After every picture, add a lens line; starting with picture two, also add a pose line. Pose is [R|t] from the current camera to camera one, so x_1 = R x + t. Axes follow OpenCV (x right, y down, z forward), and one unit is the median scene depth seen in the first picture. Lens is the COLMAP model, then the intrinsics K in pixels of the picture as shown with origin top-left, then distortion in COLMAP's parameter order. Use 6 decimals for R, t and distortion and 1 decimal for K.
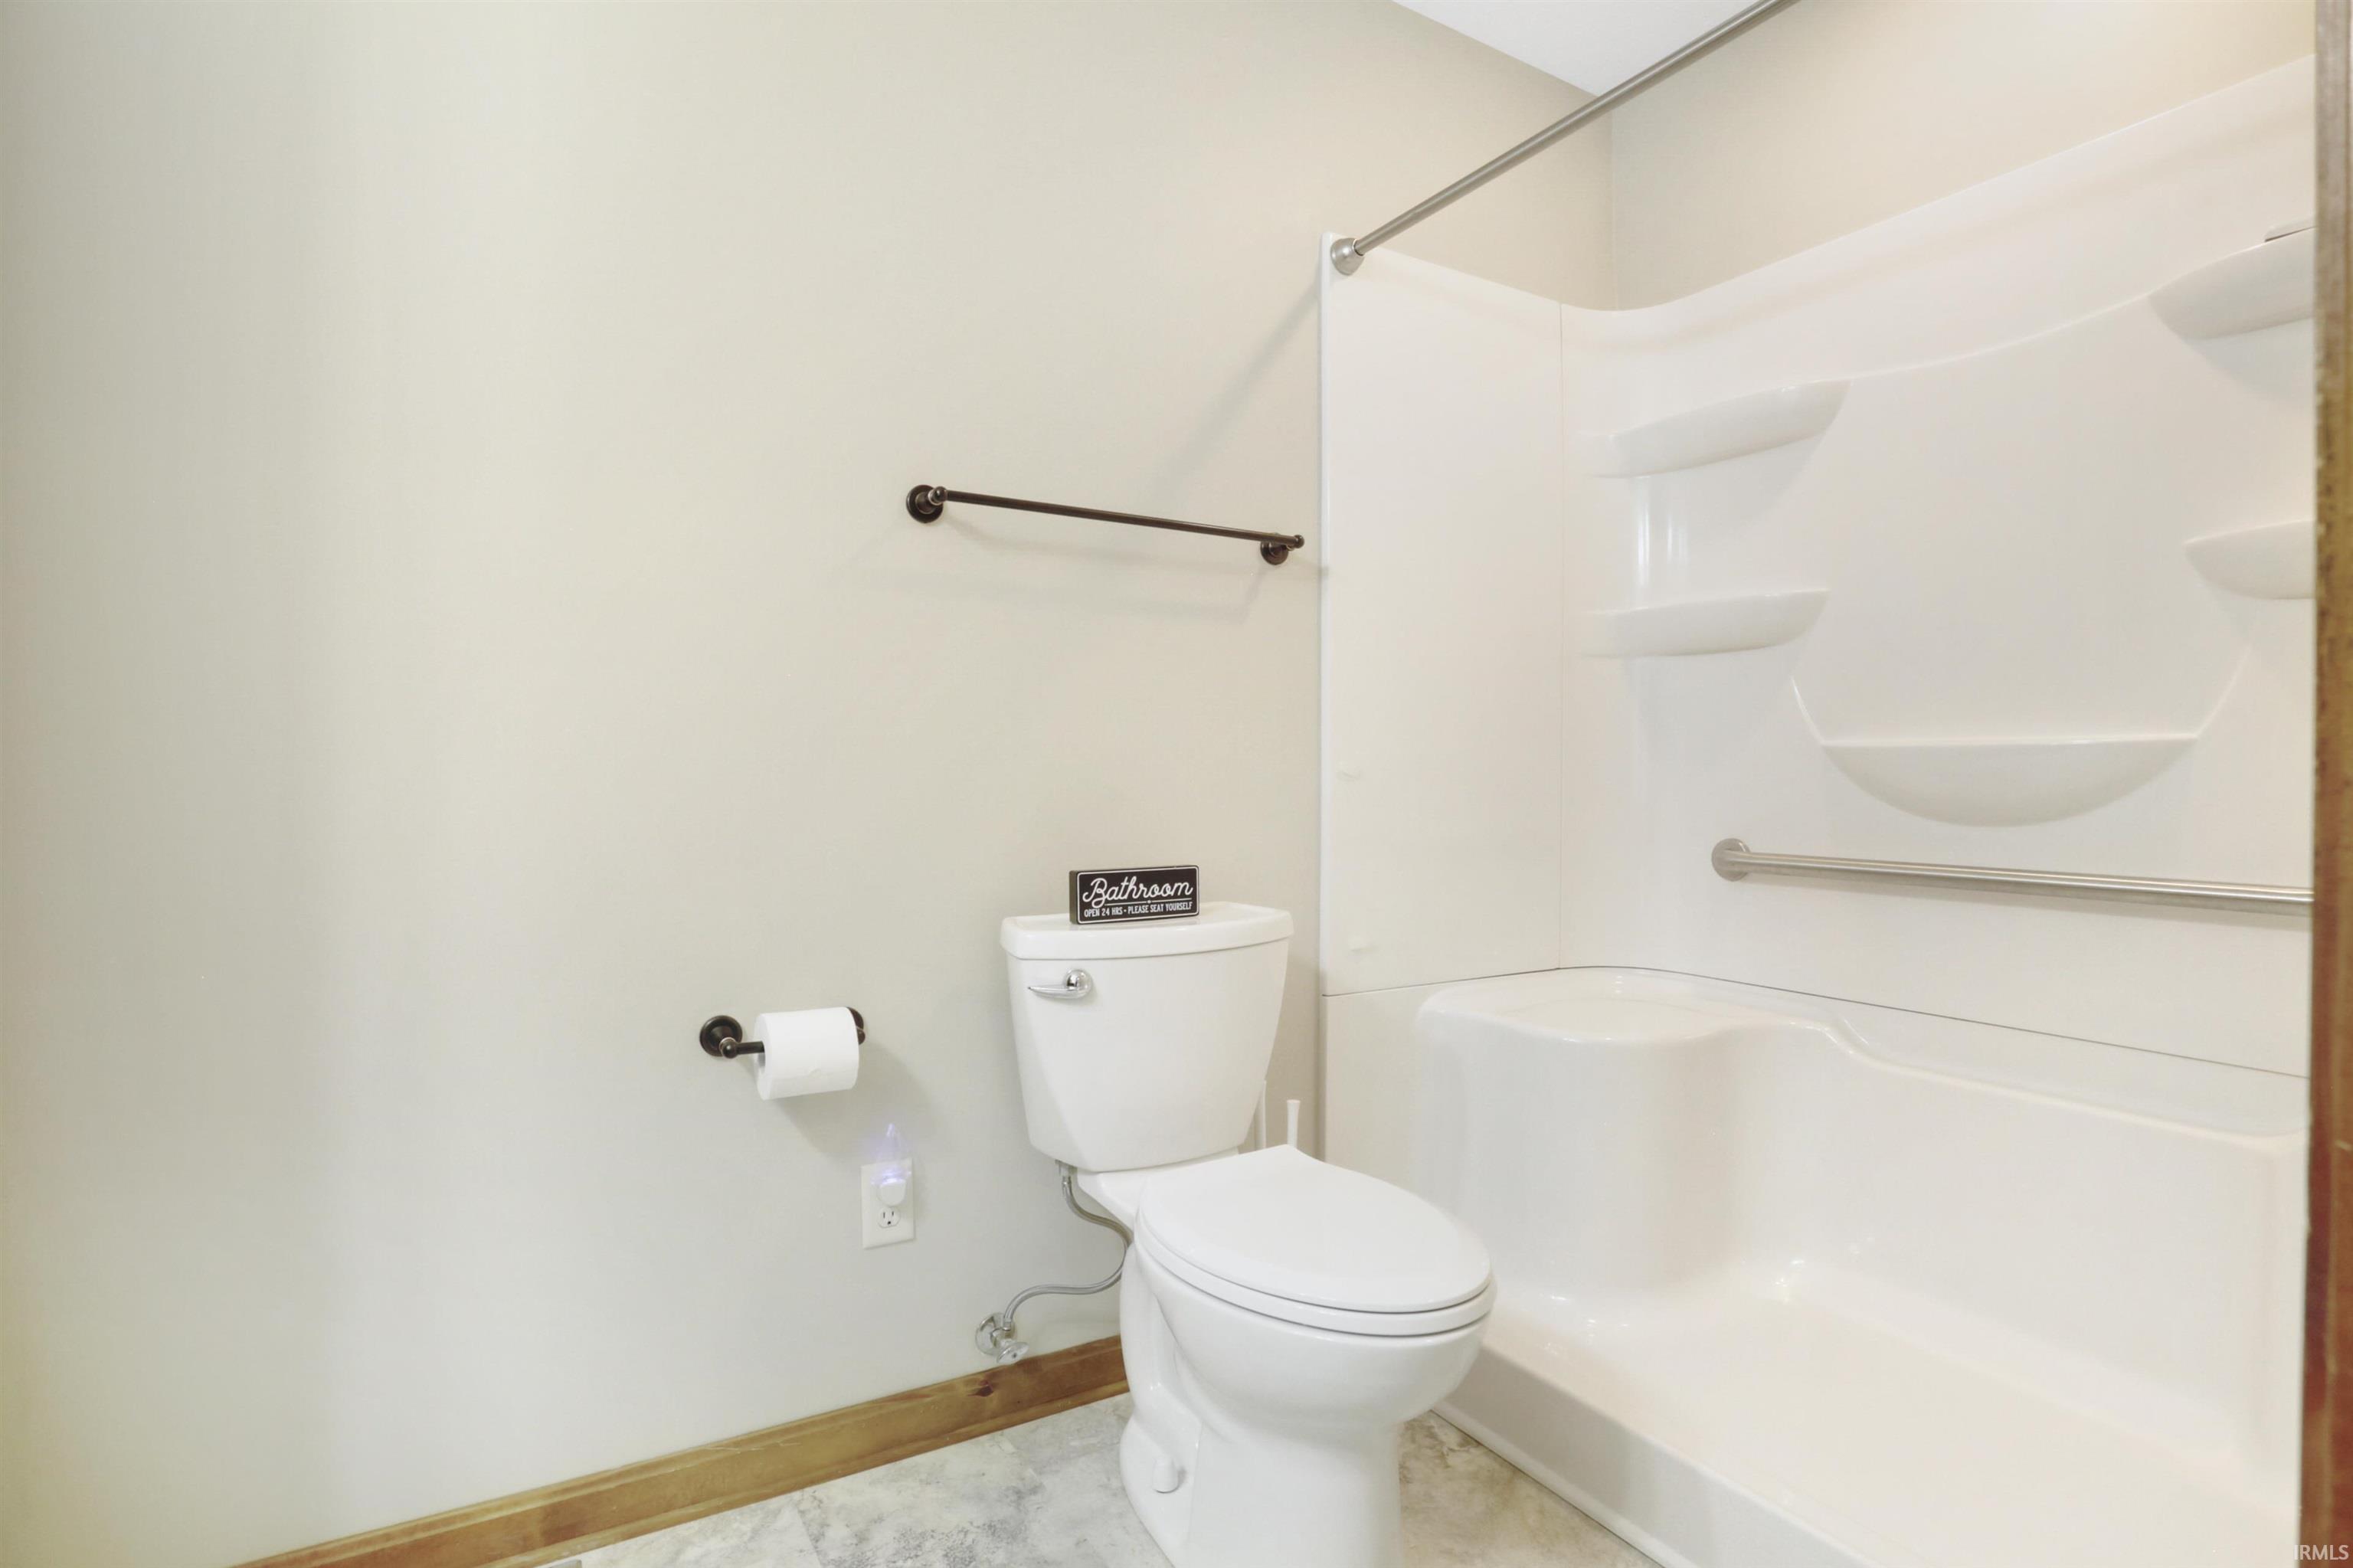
lens RADIAL K [[1163.6, 0, 1171.9], [0, 1163.6, 790.4], [0, 0, 1]] dist [-0.064880, 0.021553]
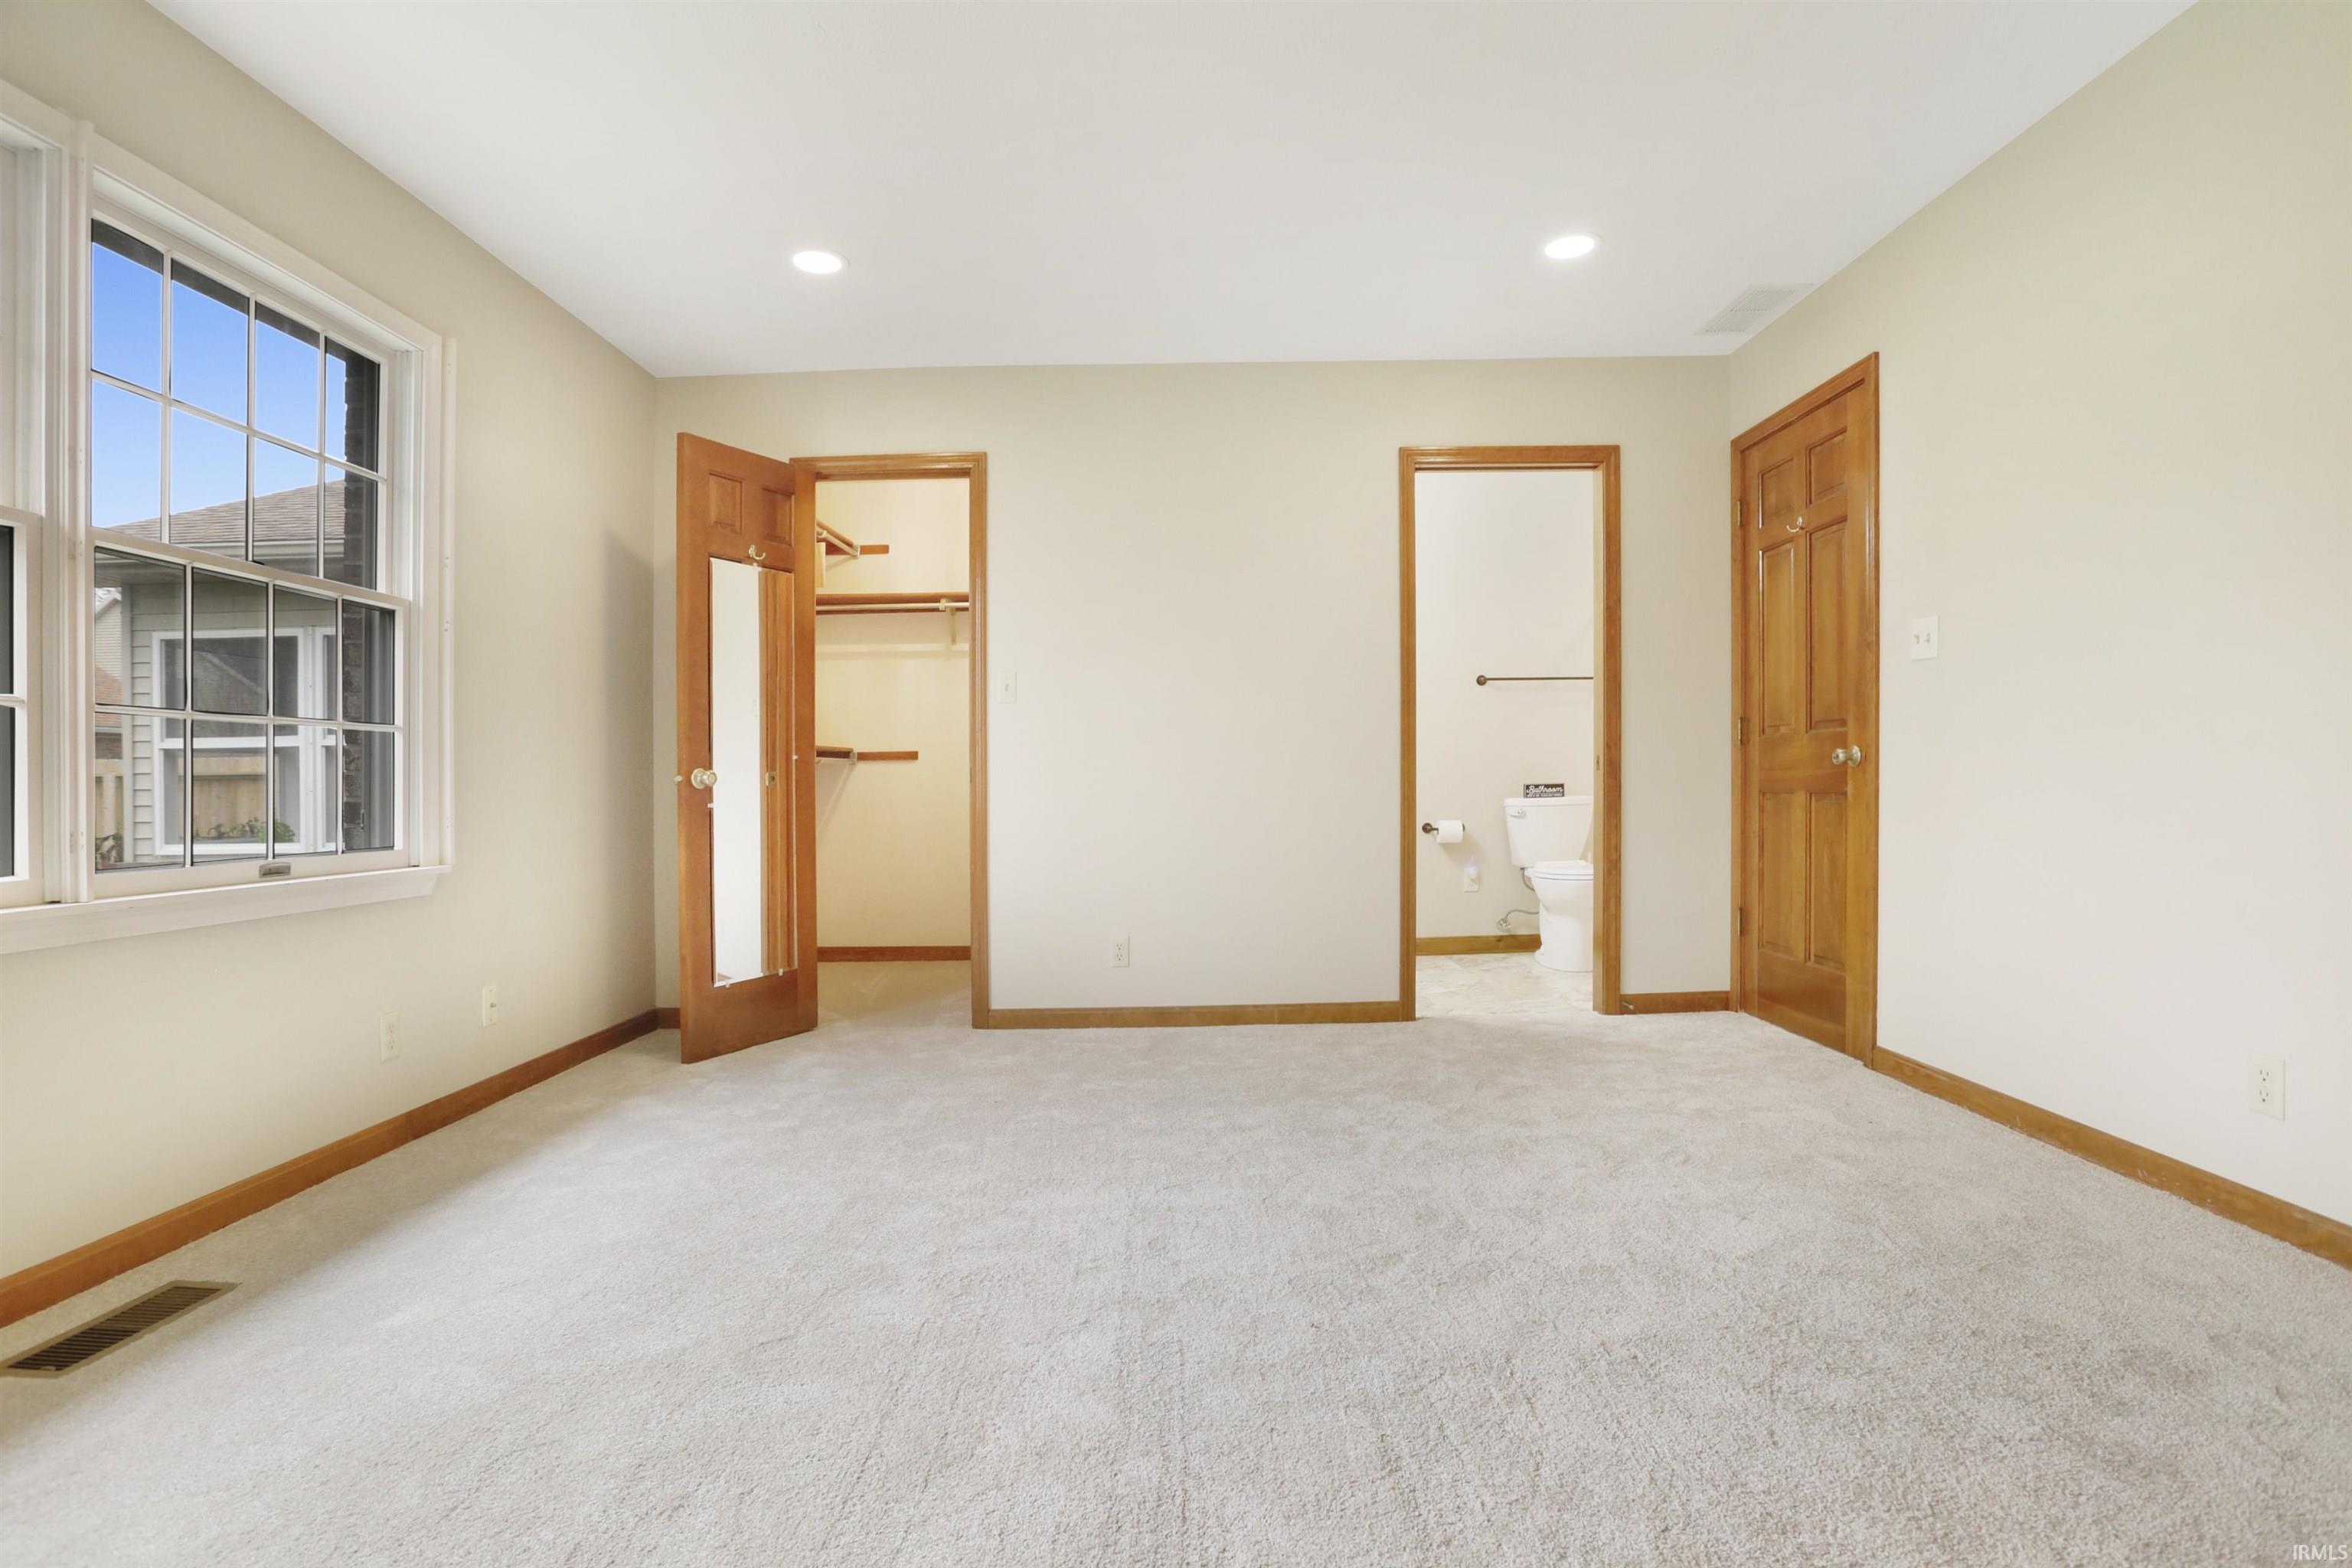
lens RADIAL K [[1163.0, 0, 1172.3], [0, 1163.0, 784.8], [0, 0, 1]] dist [-0.064880, 0.021553]
pose [[0.868758, 0.002223, -0.495232, 0.709762], [-0.000143, 0.999991, 0.004237, 0.058650], [0.495237, -0.003611, 0.868751, -2.514740]]
